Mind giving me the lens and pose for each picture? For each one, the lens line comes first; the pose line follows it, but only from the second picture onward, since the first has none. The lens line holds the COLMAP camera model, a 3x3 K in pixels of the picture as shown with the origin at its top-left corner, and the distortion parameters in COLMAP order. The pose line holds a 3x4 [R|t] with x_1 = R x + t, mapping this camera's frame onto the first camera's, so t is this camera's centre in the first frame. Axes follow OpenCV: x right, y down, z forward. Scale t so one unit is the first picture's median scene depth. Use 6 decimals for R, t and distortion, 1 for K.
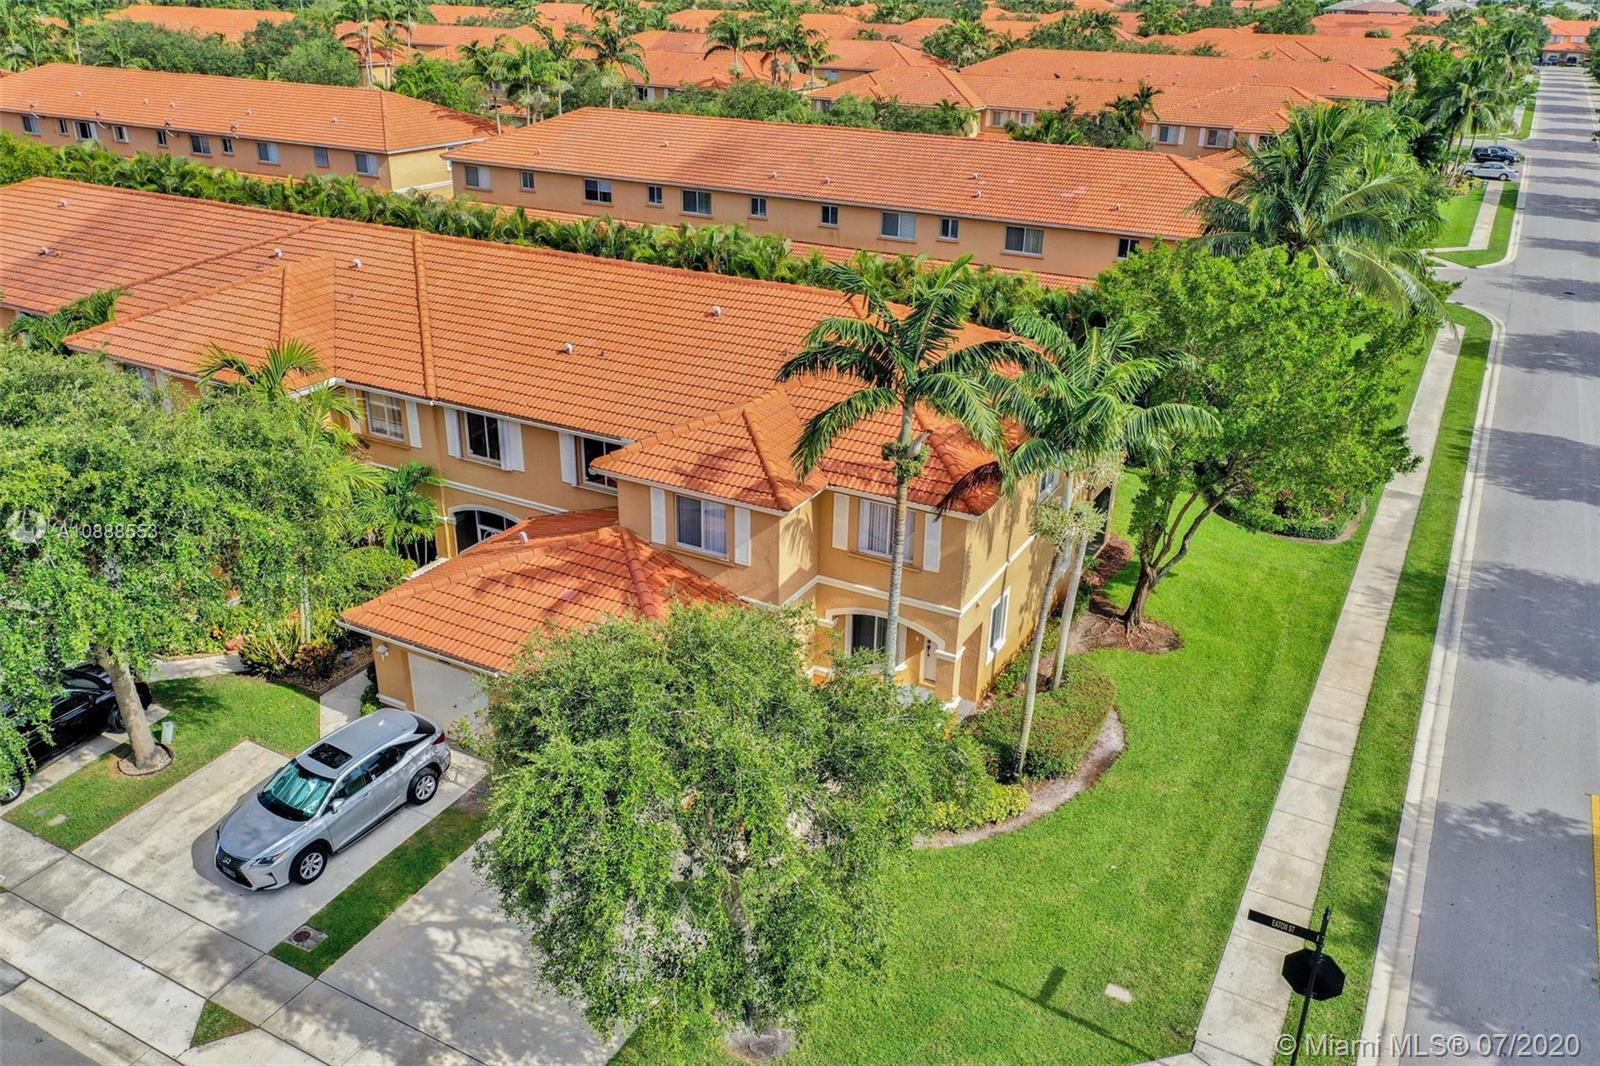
lens RADIAL K [[1301.7, 0, 800.0], [0, 1301.7, 533.0], [0, 0, 1]] dist [-0.001101, 0.005474]
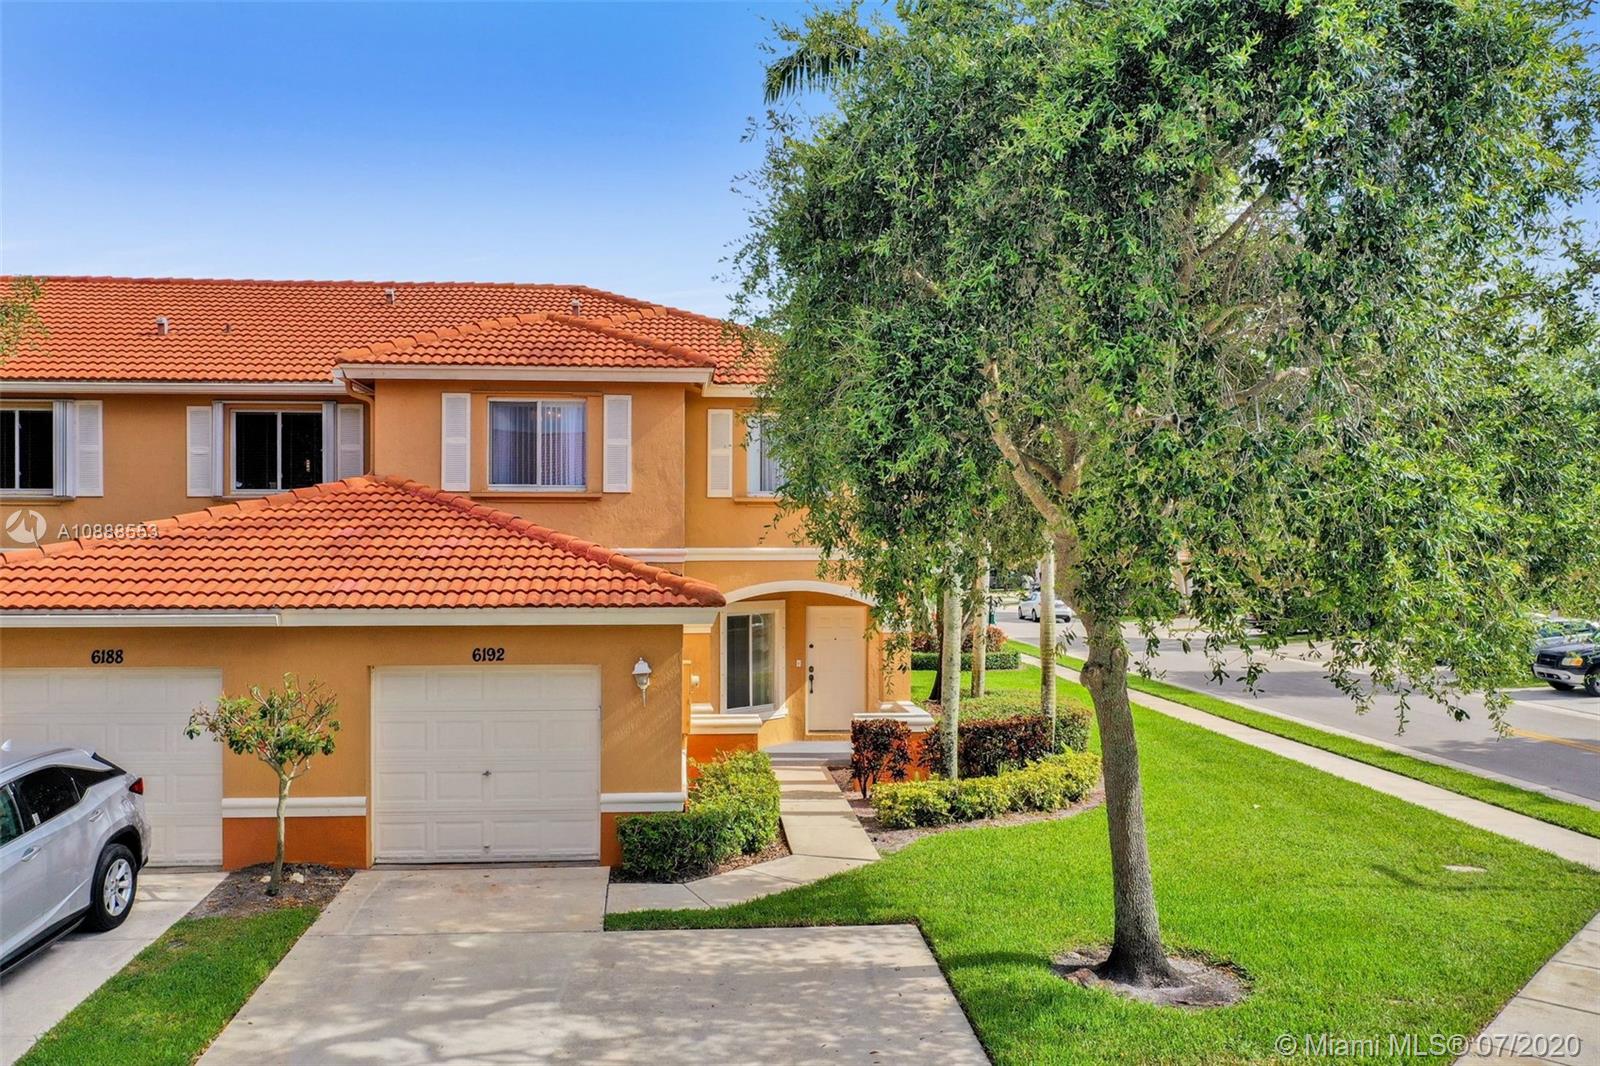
lens RADIAL K [[1337.4, 0, 800.0], [0, 1337.4, 533.0], [0, 0, 1]] dist [-0.010441, -0.005250]
pose [[0.834930, -0.012499, 0.550214, -0.278853], [0.234193, 0.912780, -0.334645, 0.237912], [-0.498041, 0.408261, 0.765035, 0.398380]]
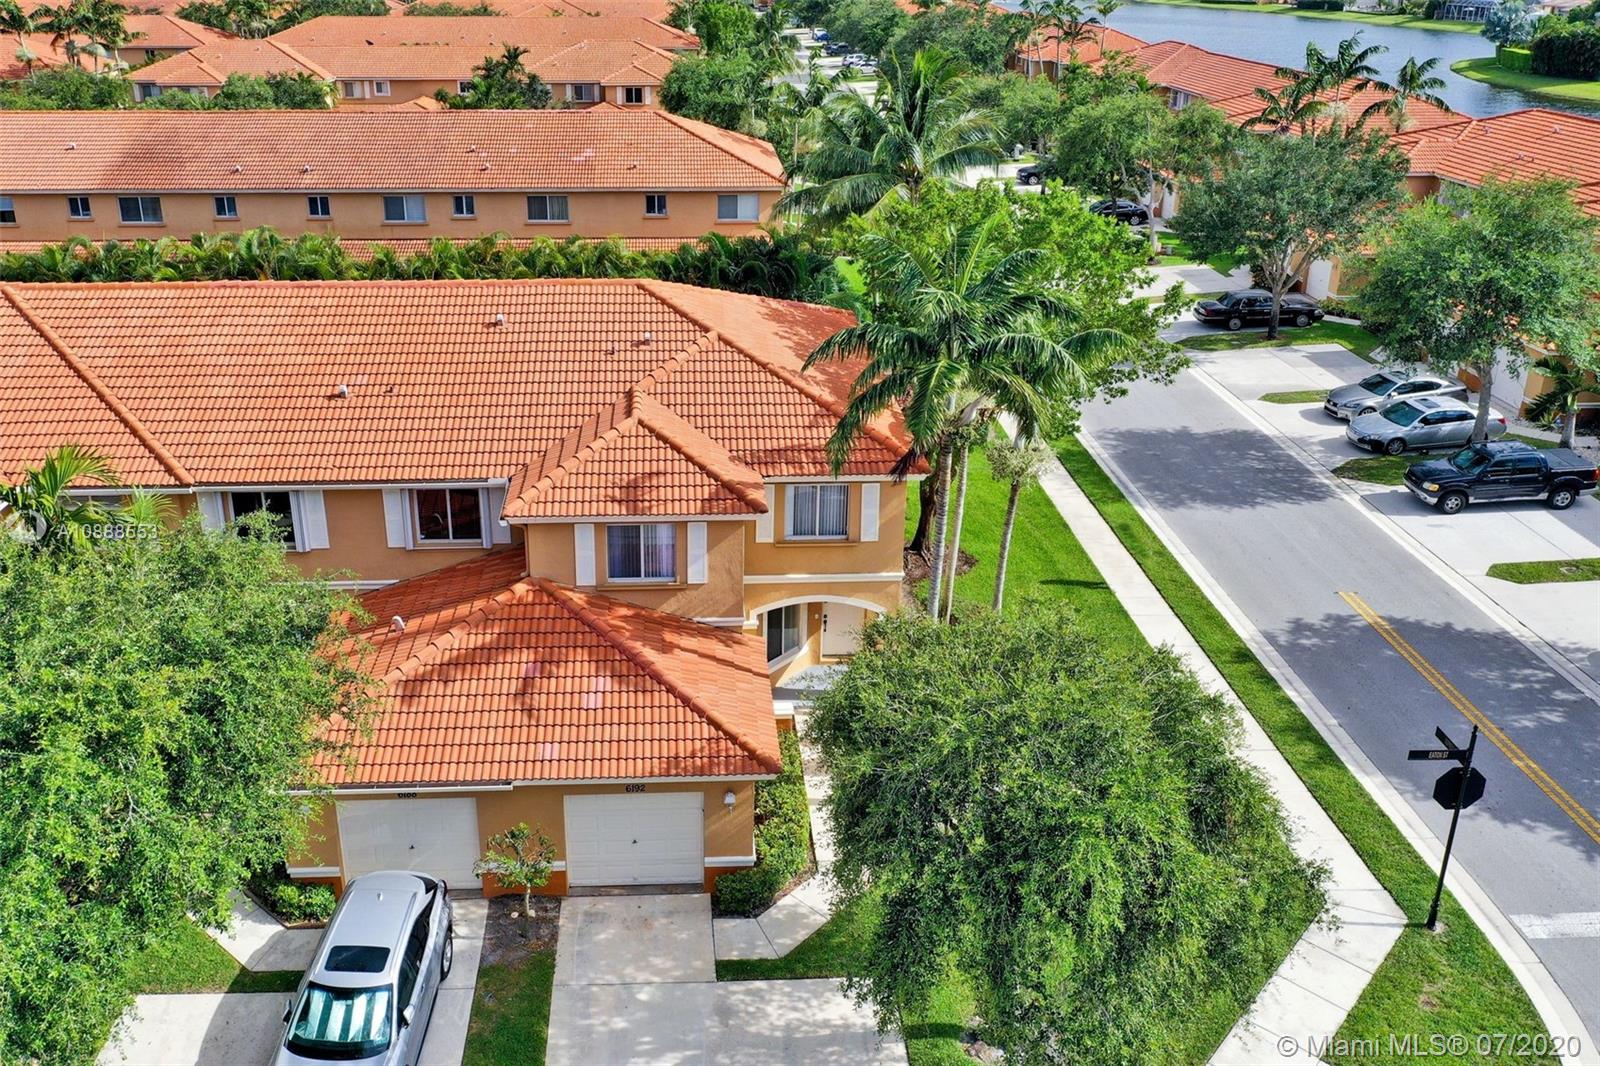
lens RADIAL K [[1326.5, 0, 747.5], [0, 1326.5, 420.1], [0, 0, 1]] dist [0.002071, 0.004267]
pose [[0.851901, -0.192196, 0.487160, -0.377719], [0.219211, 0.975676, 0.001590, -0.068749], [-0.475616, 0.105436, 0.873311, 0.138622]]
